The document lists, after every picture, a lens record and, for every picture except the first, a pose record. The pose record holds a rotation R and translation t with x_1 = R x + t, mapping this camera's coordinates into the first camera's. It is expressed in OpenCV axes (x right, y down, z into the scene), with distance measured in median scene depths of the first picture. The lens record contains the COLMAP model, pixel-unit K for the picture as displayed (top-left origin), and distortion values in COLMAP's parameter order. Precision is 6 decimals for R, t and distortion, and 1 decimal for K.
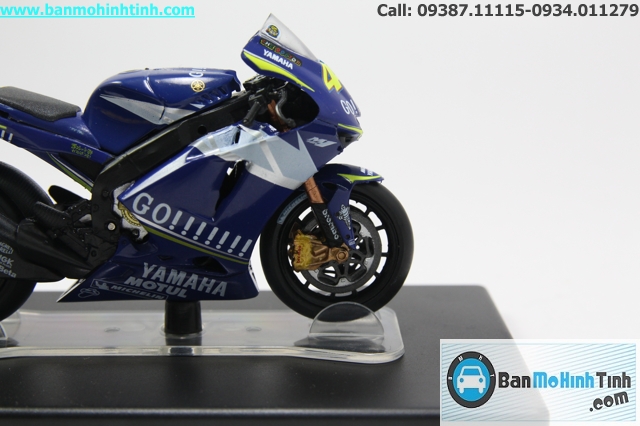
lens RADIAL K [[1181.4, 0, 320.0], [0, 1181.4, 213.0], [0, 0, 1]] dist [-0.158747, -0.258366]
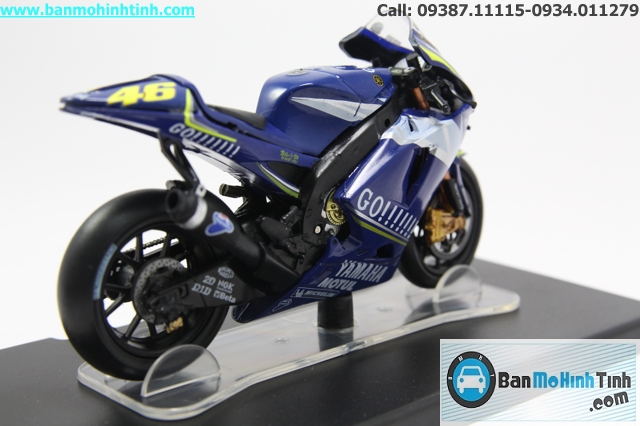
lens RADIAL K [[1181.4, 0, 320.0], [0, 1181.4, 213.0], [0, 0, 1]] dist [-0.158747, -0.258366]
pose [[0.761164, -0.151889, 0.630523, -0.795279], [0.154953, 0.986624, 0.050613, -0.052077], [-0.629777, 0.059177, 0.774519, 0.229180]]
